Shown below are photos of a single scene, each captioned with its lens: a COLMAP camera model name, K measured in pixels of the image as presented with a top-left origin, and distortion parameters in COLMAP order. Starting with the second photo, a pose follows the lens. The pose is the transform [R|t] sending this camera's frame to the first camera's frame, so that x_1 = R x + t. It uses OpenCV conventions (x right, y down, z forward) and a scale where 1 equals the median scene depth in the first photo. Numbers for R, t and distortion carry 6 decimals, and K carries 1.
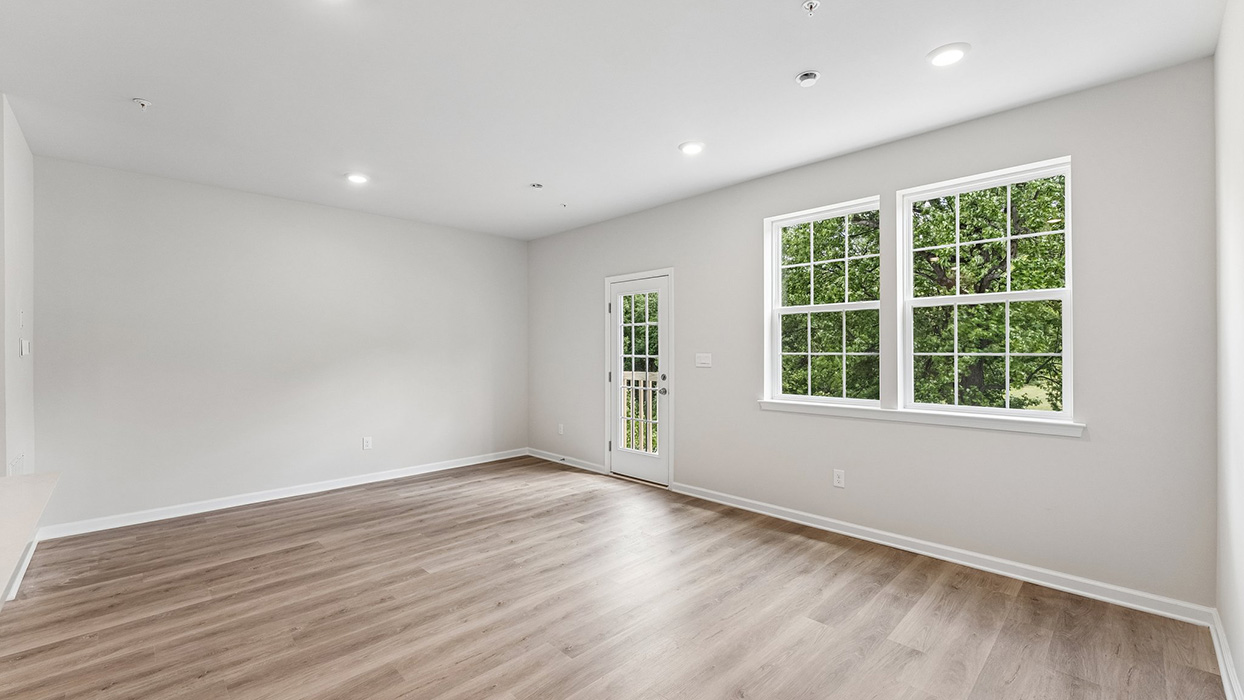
lens RADIAL K [[512.8, 0, 622.0], [0, 512.8, 350.0], [0, 0, 1]] dist [0.000289, 0.000110]
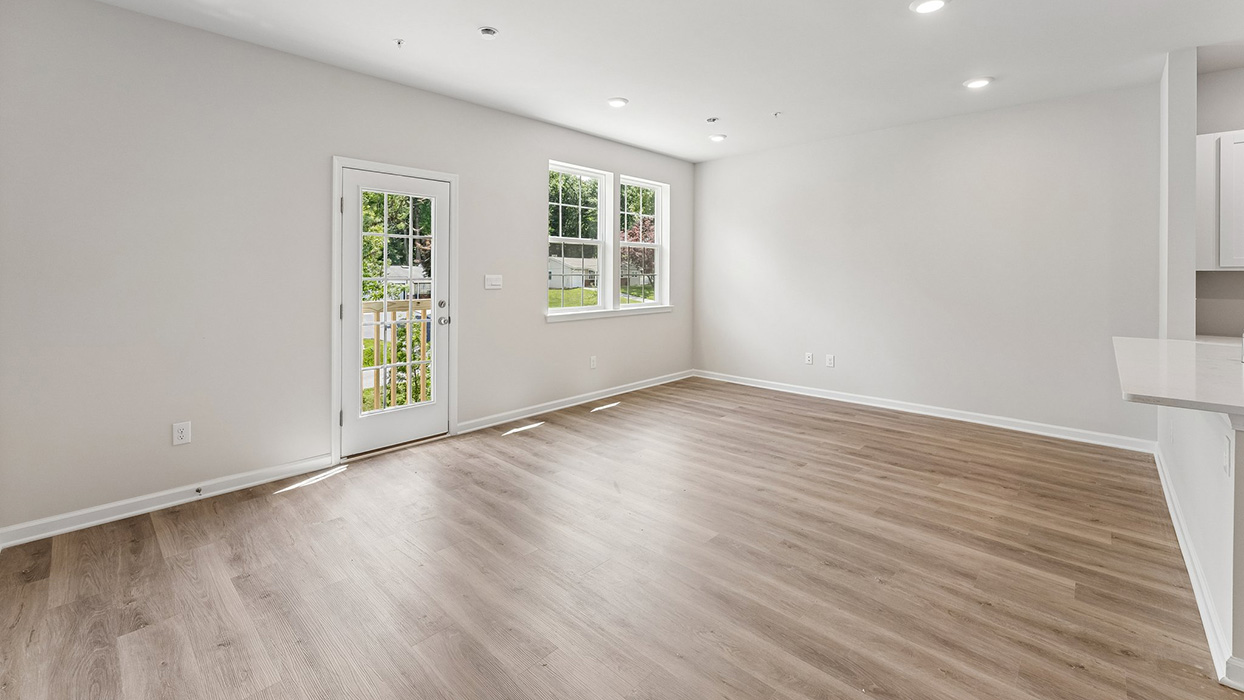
lens RADIAL K [[507.7, 0, 625.6], [0, 507.7, 275.5], [0, 0, 1]] dist [-0.001247, -0.000074]
pose [[-0.044850, -0.002478, 0.998991, -1.245600], [-0.002932, 0.999993, 0.002348, 0.007982], [-0.998989, -0.002824, -0.044857, 1.233406]]
